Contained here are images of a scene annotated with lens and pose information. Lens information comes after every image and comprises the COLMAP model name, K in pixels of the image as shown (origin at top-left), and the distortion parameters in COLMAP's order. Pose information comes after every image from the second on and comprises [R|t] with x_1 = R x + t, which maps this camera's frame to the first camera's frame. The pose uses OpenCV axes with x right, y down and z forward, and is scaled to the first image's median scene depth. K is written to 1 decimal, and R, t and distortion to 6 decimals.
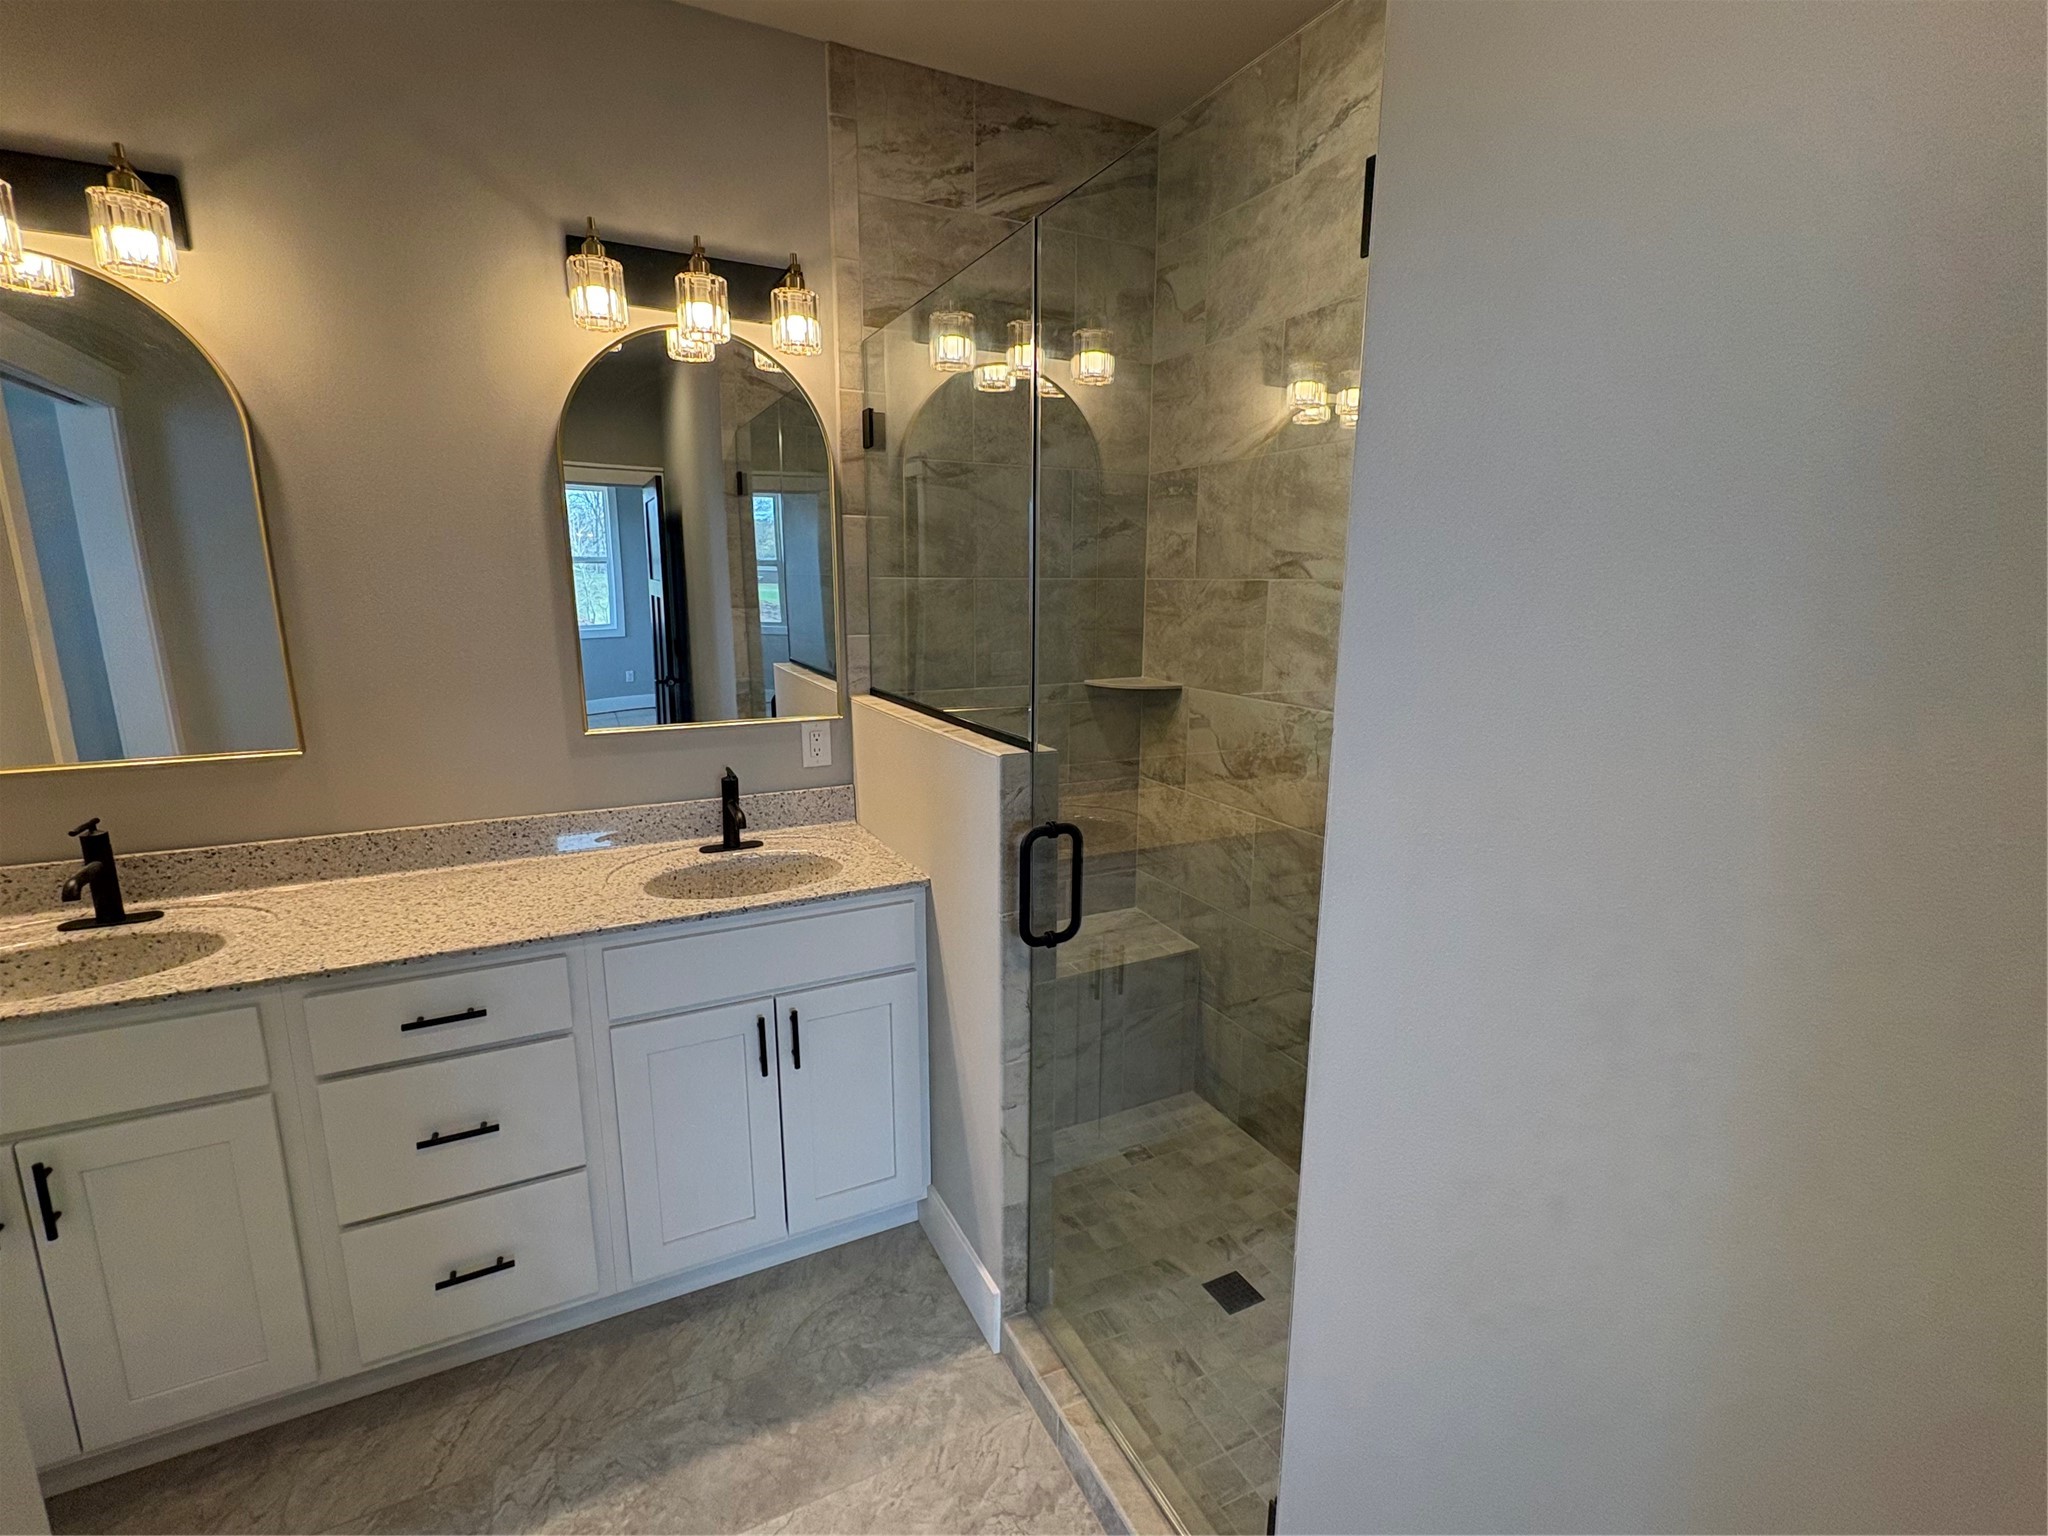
lens RADIAL K [[955.4, 0, 1027.3], [0, 955.4, 767.4], [0, 0, 1]] dist [0.030535, 0.000496]
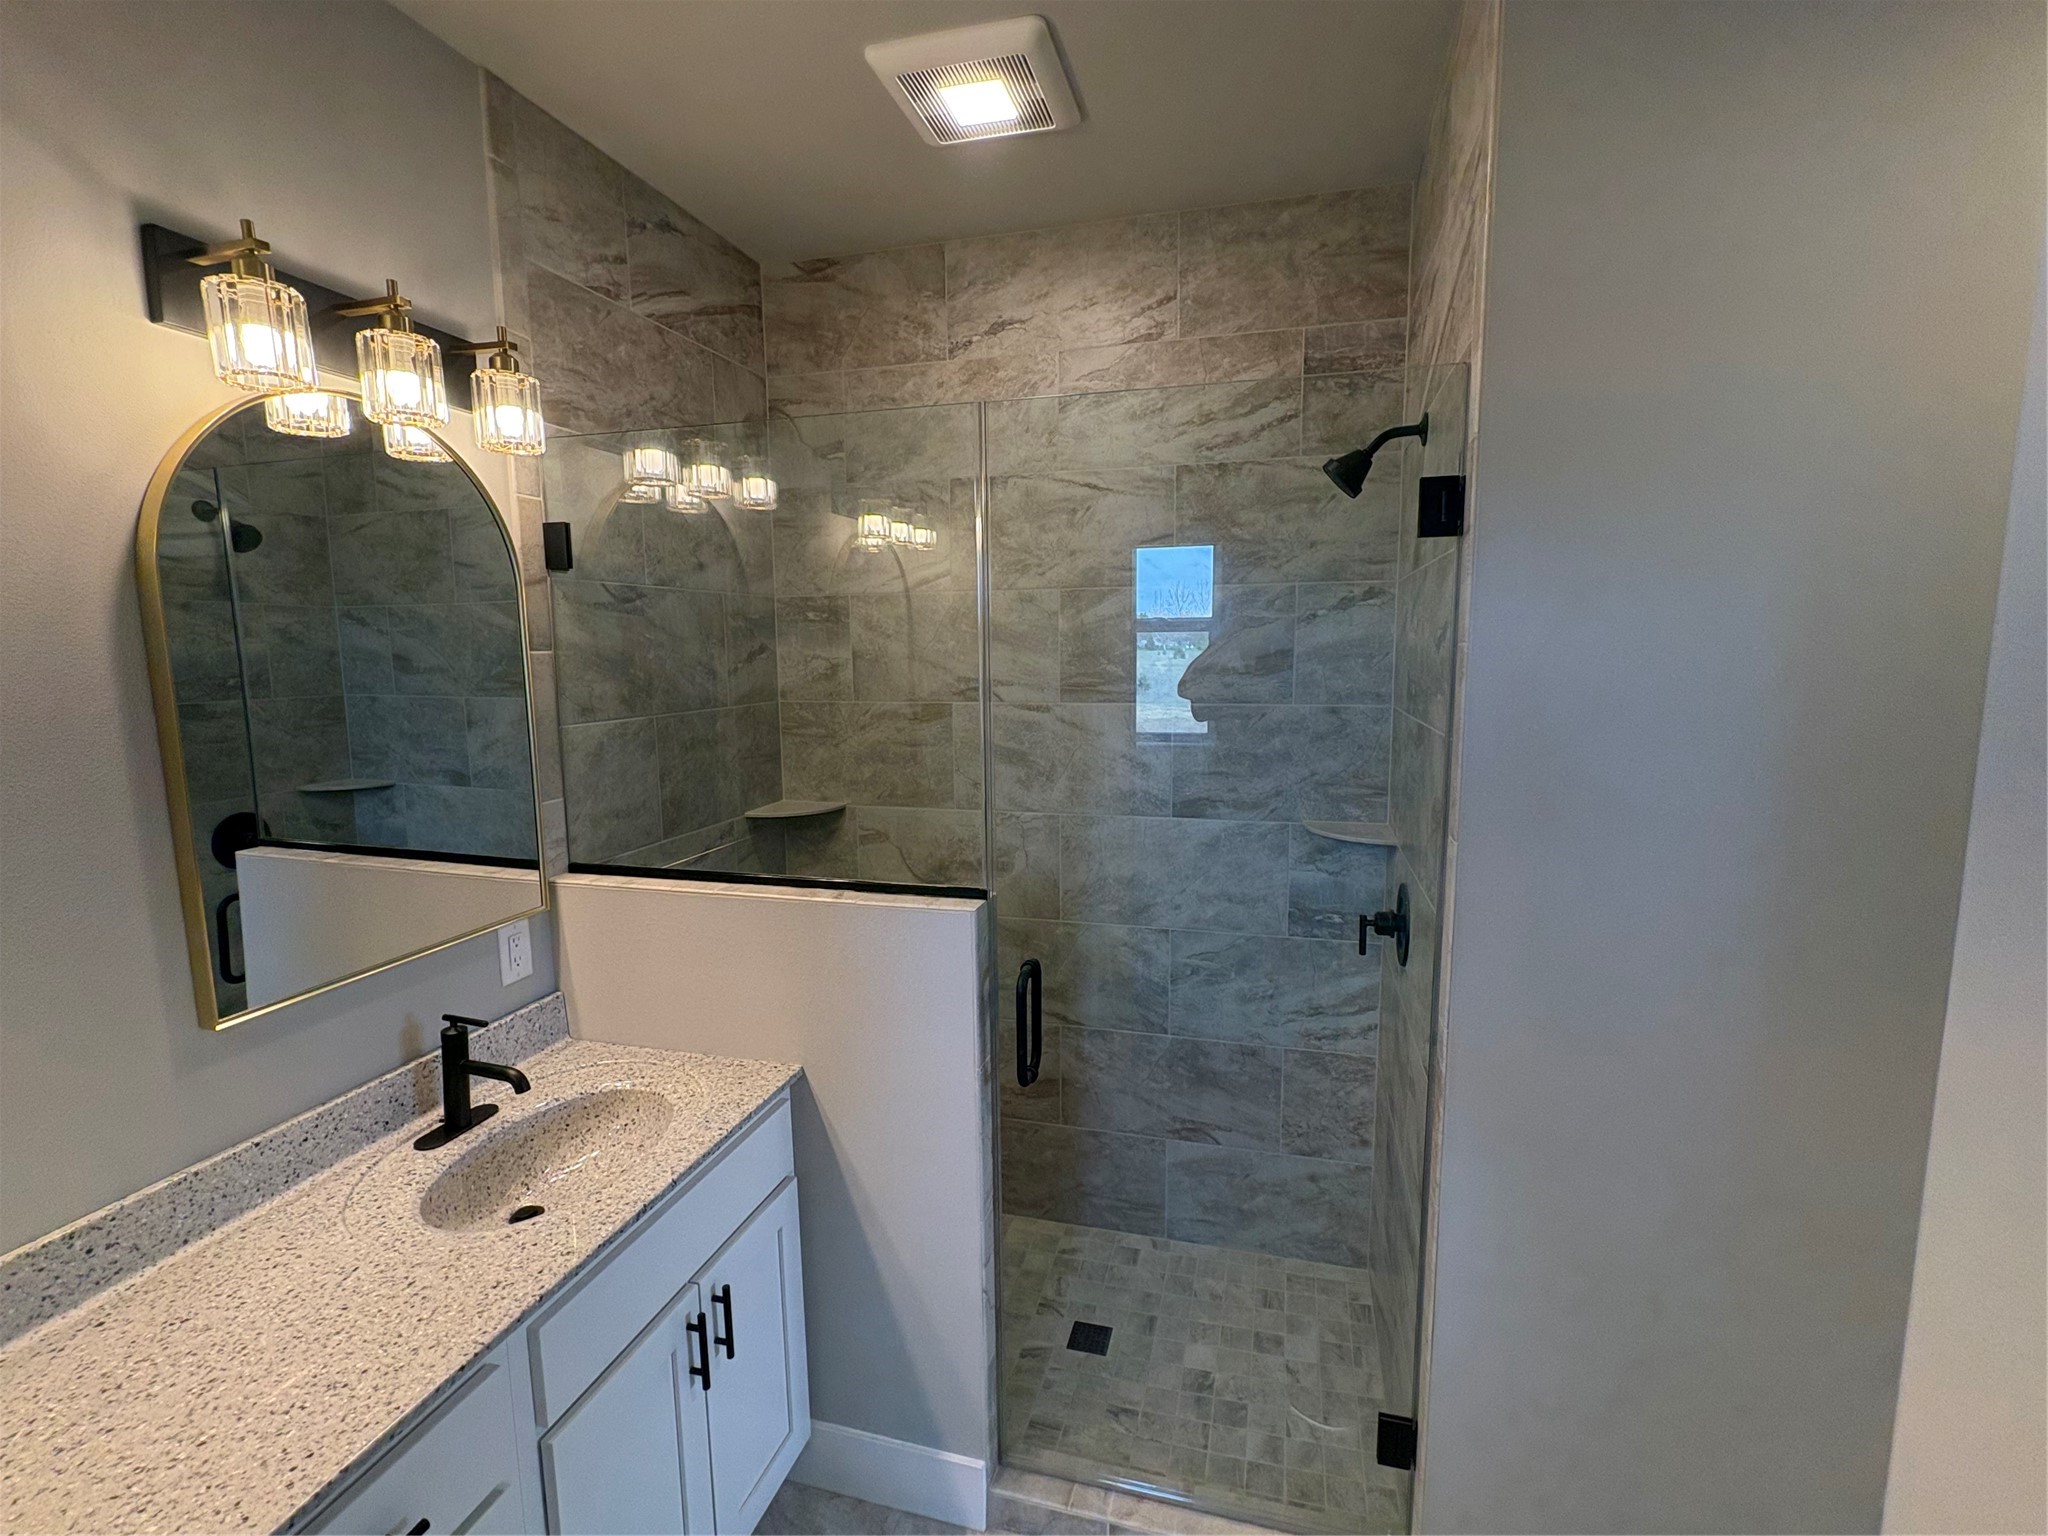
lens RADIAL K [[949.4, 0, 1023.8], [0, 949.4, 774.4], [0, 0, 1]] dist [0.025090, -0.000135]
pose [[0.677160, -0.114251, 0.726912, -0.493327], [0.156499, 0.987633, 0.009442, -0.108877], [-0.719001, 0.107367, 0.686665, 0.188326]]
